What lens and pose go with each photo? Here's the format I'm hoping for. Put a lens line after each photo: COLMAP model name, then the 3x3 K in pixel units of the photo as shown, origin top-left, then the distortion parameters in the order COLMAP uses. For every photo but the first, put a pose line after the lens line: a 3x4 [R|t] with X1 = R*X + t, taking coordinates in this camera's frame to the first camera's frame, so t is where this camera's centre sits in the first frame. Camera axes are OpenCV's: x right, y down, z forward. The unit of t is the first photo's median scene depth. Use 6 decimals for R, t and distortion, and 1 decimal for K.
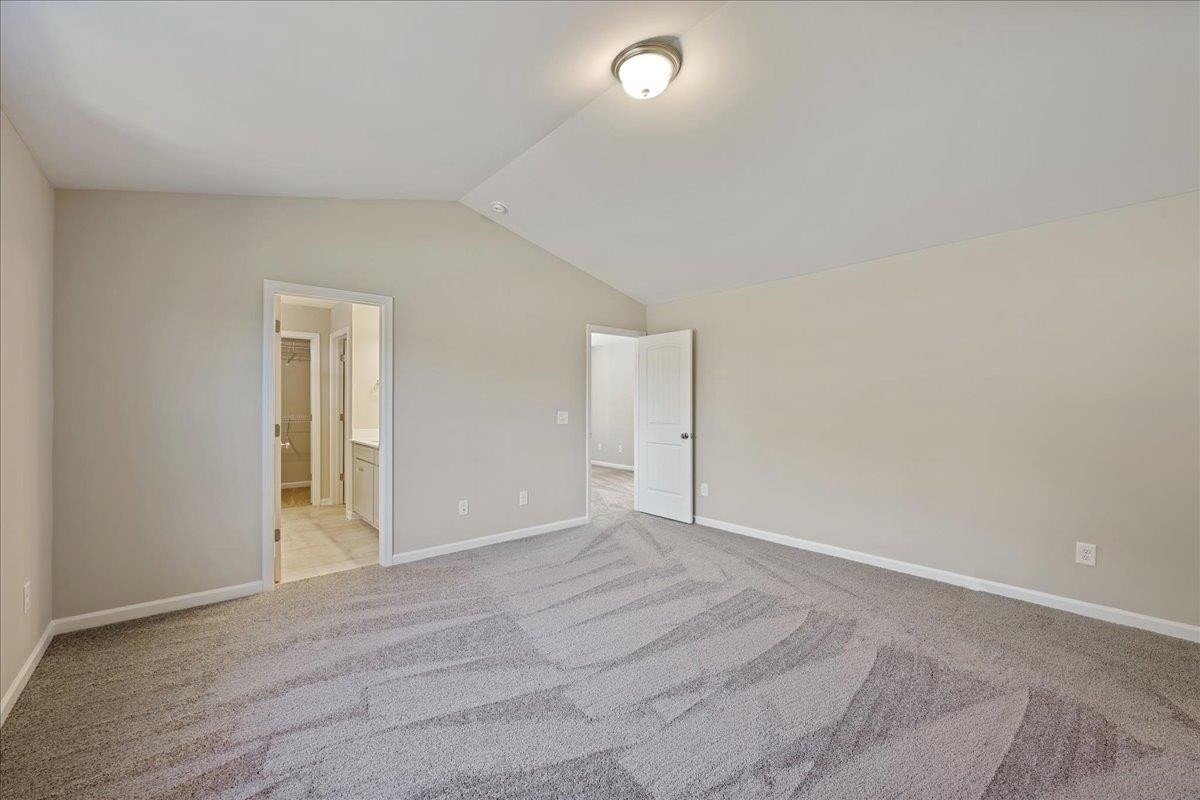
lens RADIAL K [[483.2, 0, 599.0], [0, 483.2, 398.5], [0, 0, 1]] dist [-0.001137, -0.000014]
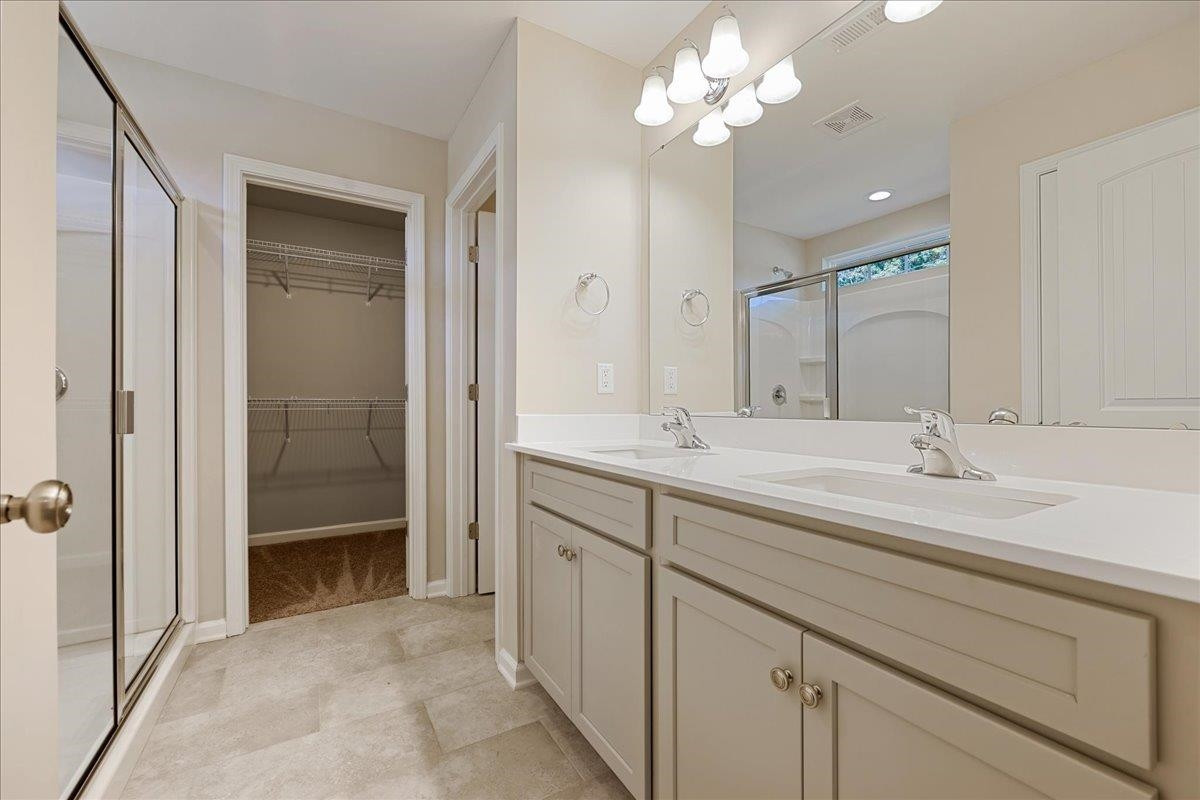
lens RADIAL K [[483.2, 0, 600.6], [0, 483.2, 402.7], [0, 0, 1]] dist [-0.001137, -0.000014]
pose [[0.986424, -0.000320, -0.164215, -0.353709], [0.000319, 1.000000, -0.000034, 0.049313], [0.164215, -0.000018, 0.986425, 0.601827]]
